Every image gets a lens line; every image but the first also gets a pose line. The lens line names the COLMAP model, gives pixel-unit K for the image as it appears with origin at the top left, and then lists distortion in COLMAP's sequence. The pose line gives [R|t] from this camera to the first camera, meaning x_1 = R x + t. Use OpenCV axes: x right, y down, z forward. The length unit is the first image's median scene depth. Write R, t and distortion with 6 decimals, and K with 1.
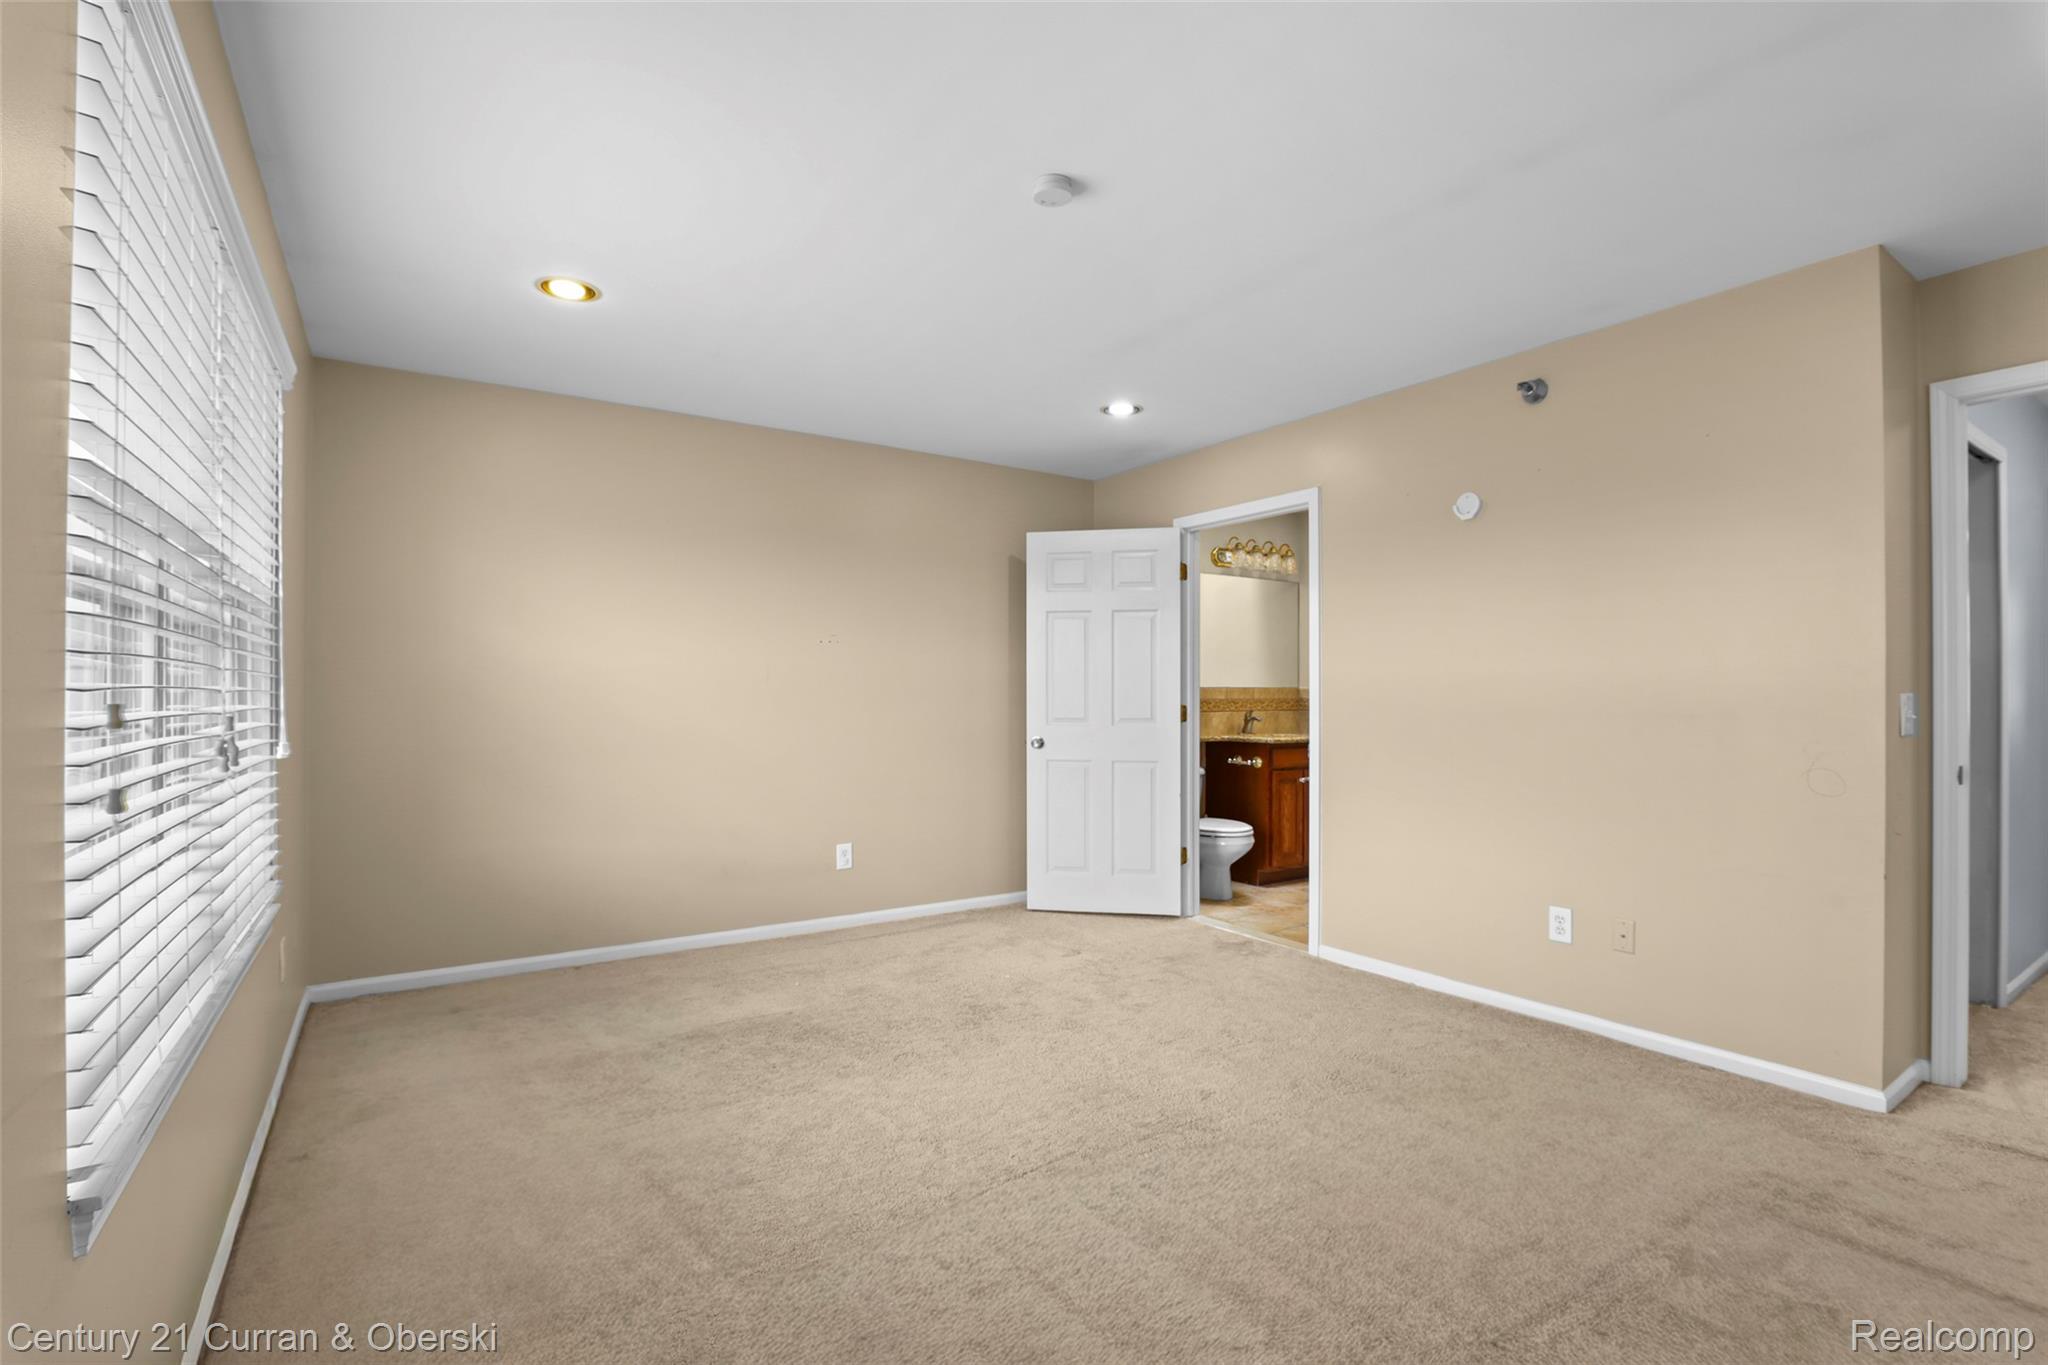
lens RADIAL K [[944.8, 0, 1032.2], [0, 944.8, 688.0], [0, 0, 1]] dist [-0.035572, 0.006630]
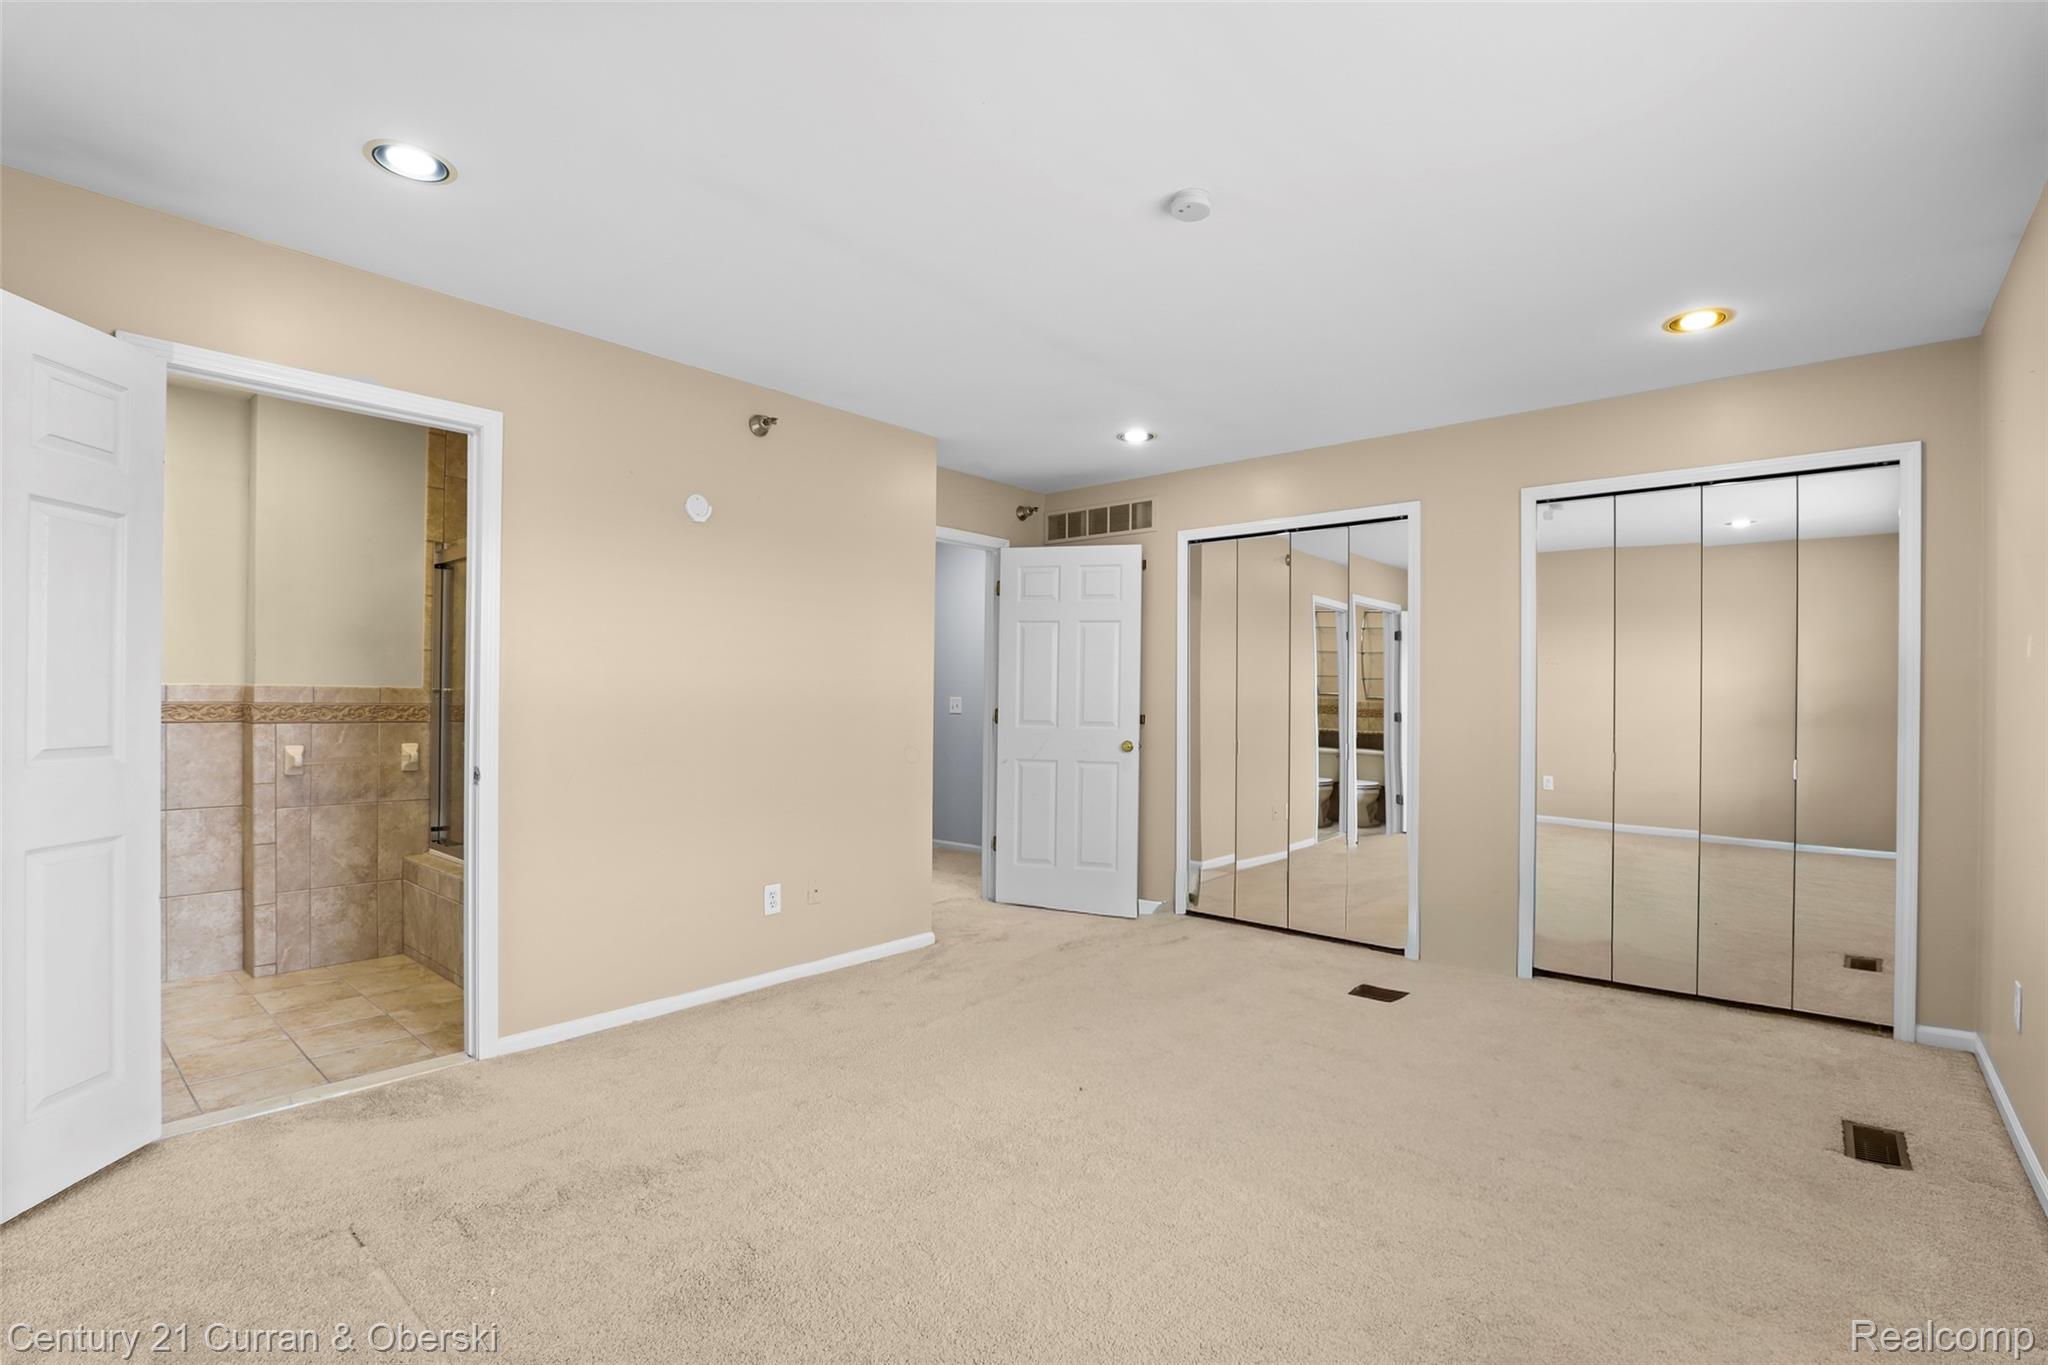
lens RADIAL K [[947.7, 0, 1029.7], [0, 947.7, 707.2], [0, 0, 1]] dist [-0.030703, 0.001583]
pose [[-0.272601, -0.007543, 0.962098, -0.376418], [-0.014680, 0.999885, 0.003680, 0.004295], [-0.962015, -0.013121, -0.272680, 0.596998]]
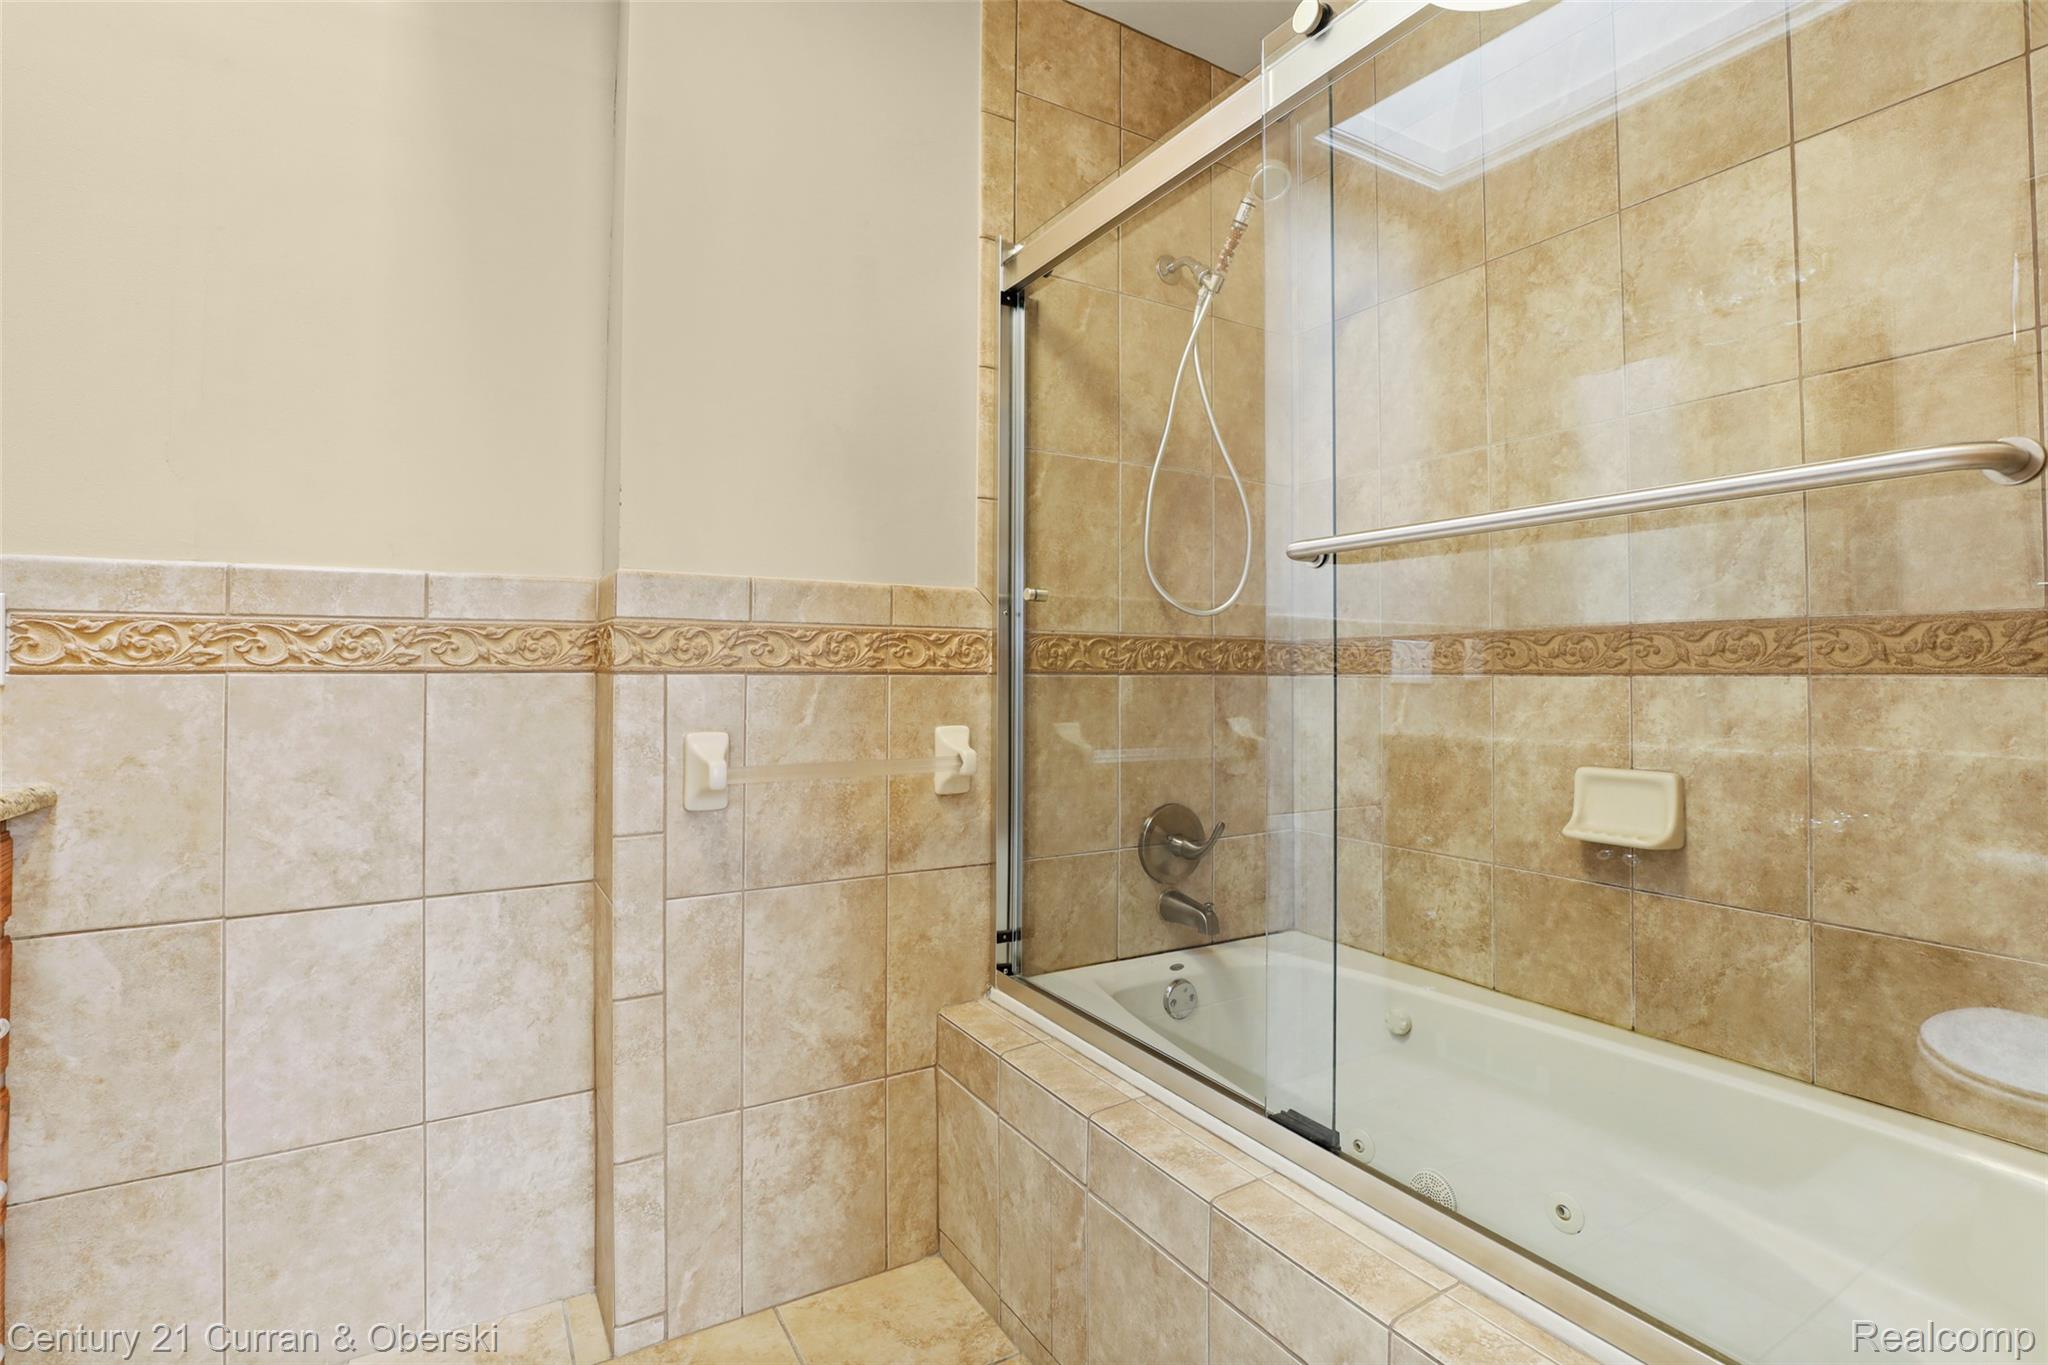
lens RADIAL K [[951.7, 0, 1032.8], [0, 951.7, 645.4], [0, 0, 1]] dist [-0.040611, 0.008277]
pose [[0.049719, 0.029315, 0.998333, 0.175607], [-0.005016, 0.999564, -0.029101, 0.026216], [-0.998751, -0.003561, 0.049844, 0.829422]]
